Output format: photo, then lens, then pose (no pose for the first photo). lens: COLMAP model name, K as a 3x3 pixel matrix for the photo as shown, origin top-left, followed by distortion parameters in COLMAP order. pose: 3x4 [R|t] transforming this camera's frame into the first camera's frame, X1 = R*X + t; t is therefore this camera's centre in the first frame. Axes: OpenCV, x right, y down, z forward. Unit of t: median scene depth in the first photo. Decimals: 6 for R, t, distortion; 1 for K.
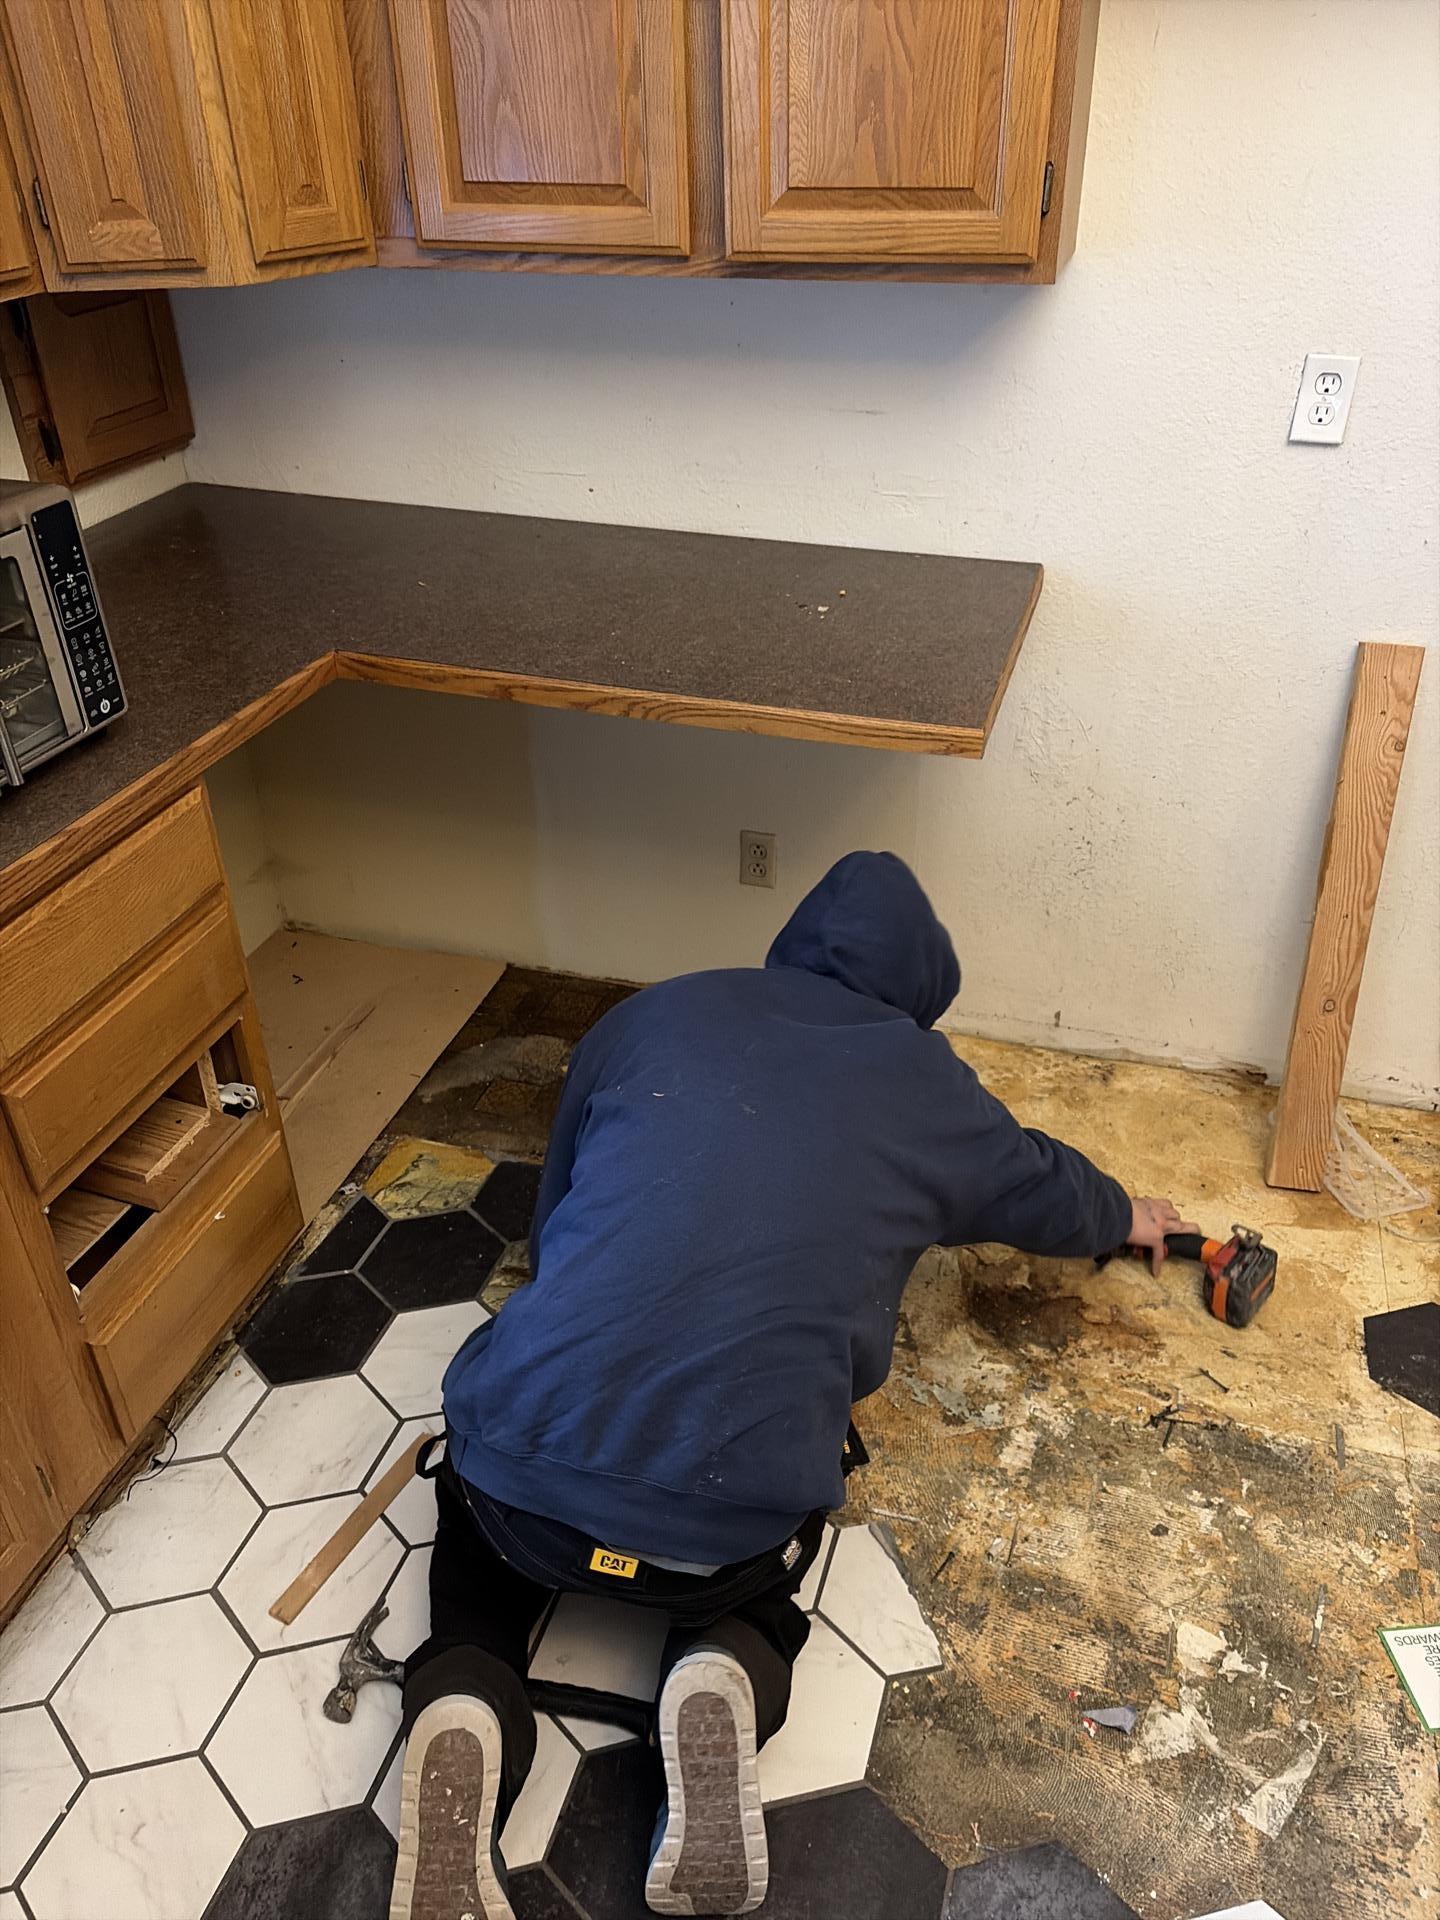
lens RADIAL K [[1431.9, 0, 720.0], [0, 1431.9, 960.0], [0, 0, 1]] dist [-0.000783, -0.003920]
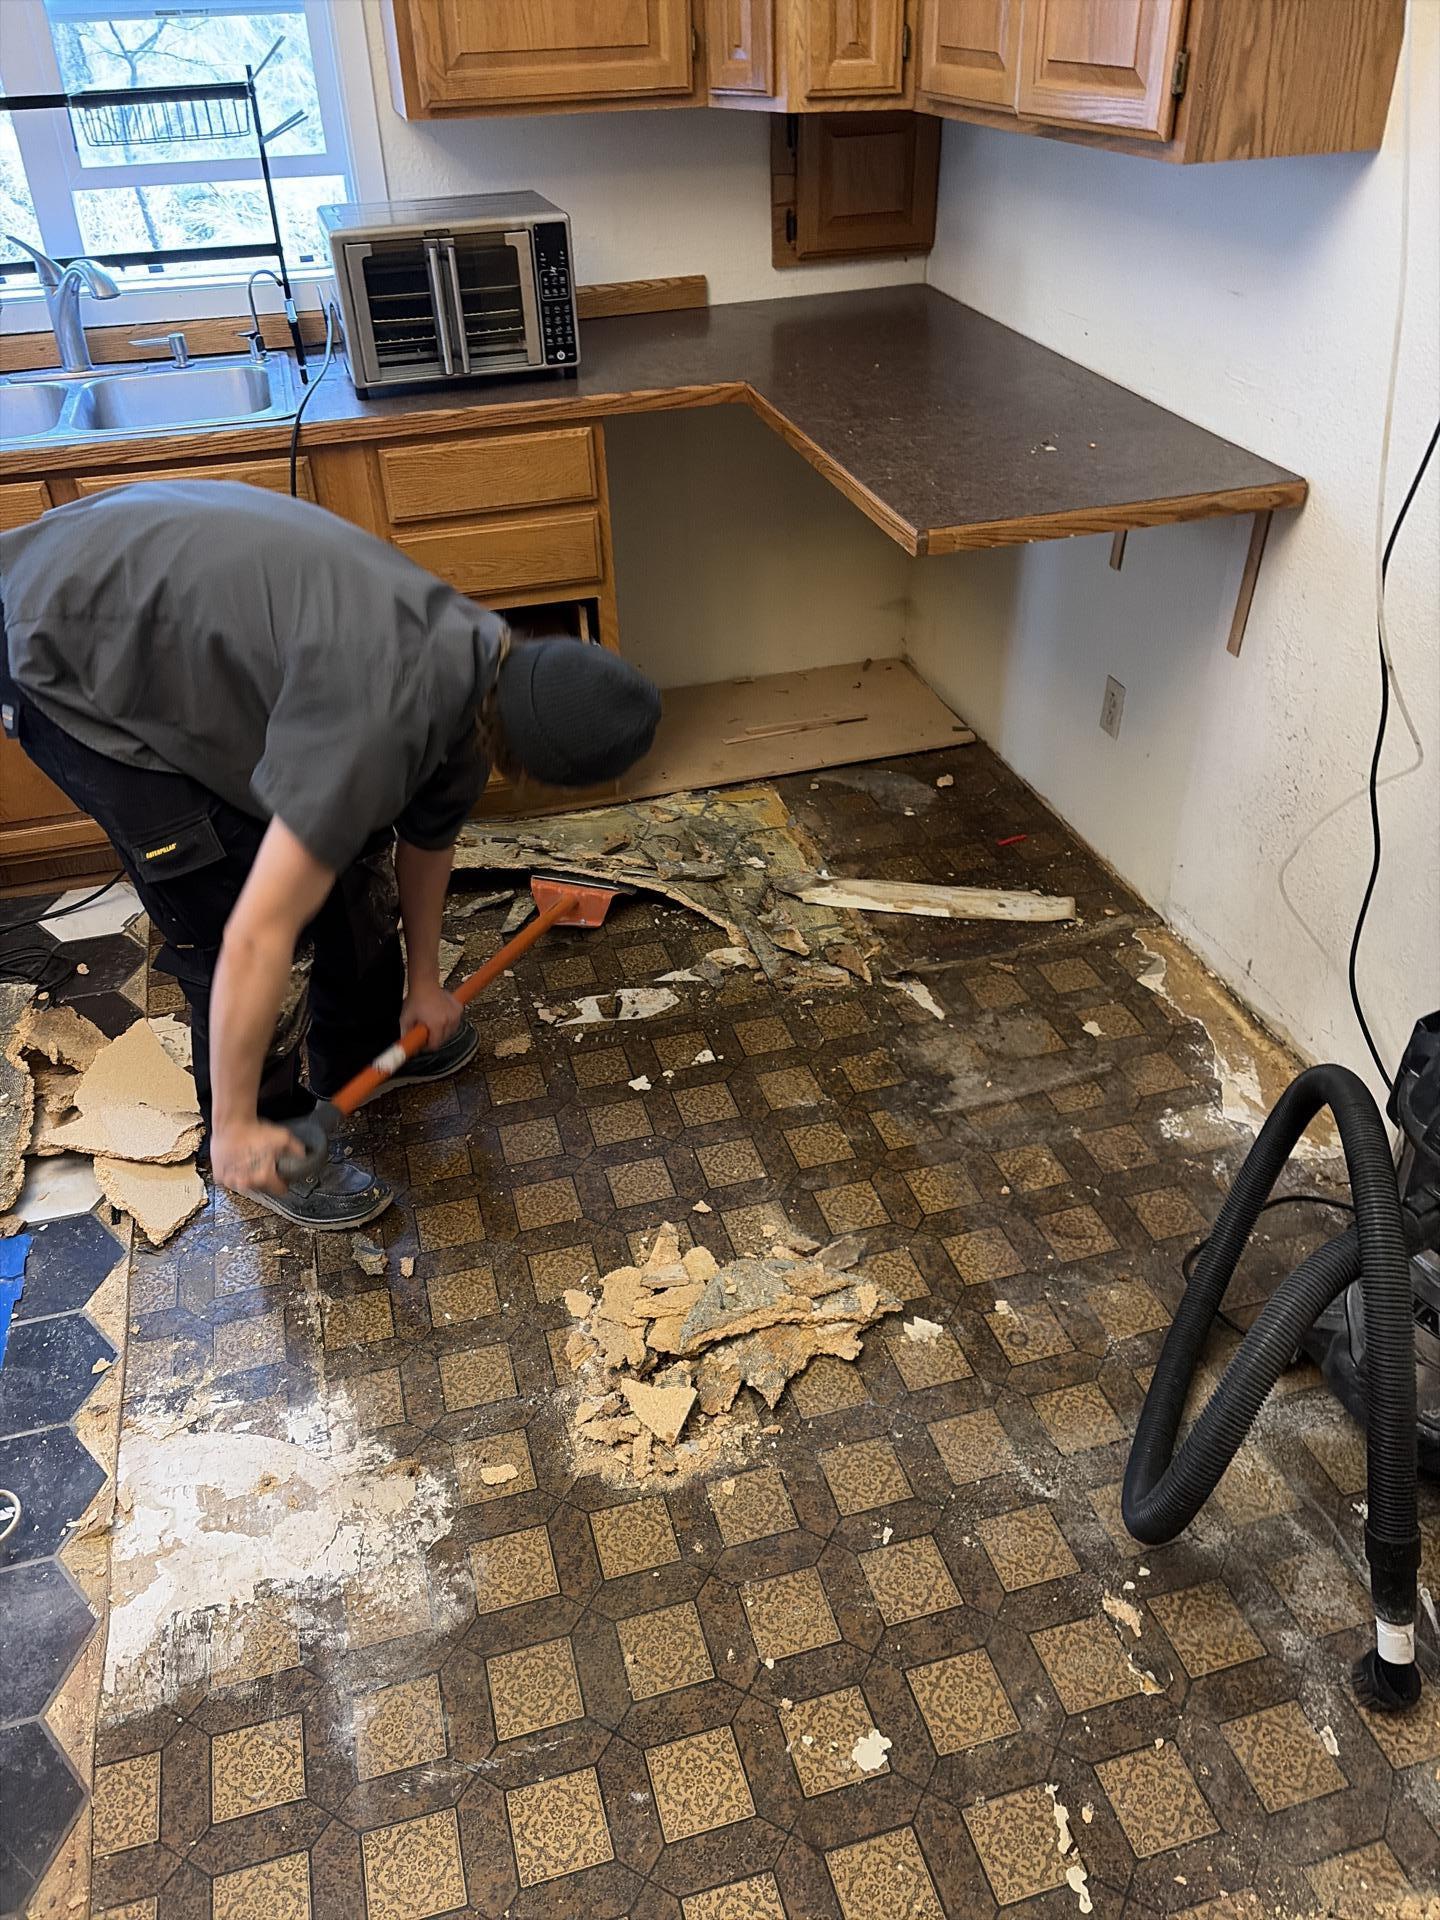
lens RADIAL K [[1431.9, 0, 720.0], [0, 1431.9, 960.0], [0, 0, 1]] dist [-0.000783, -0.003920]
pose [[0.534791, 0.485128, -0.691845, 1.119812], [-0.444981, 0.857728, 0.257479, -0.083161], [0.718325, 0.170160, 0.674577, 0.128938]]
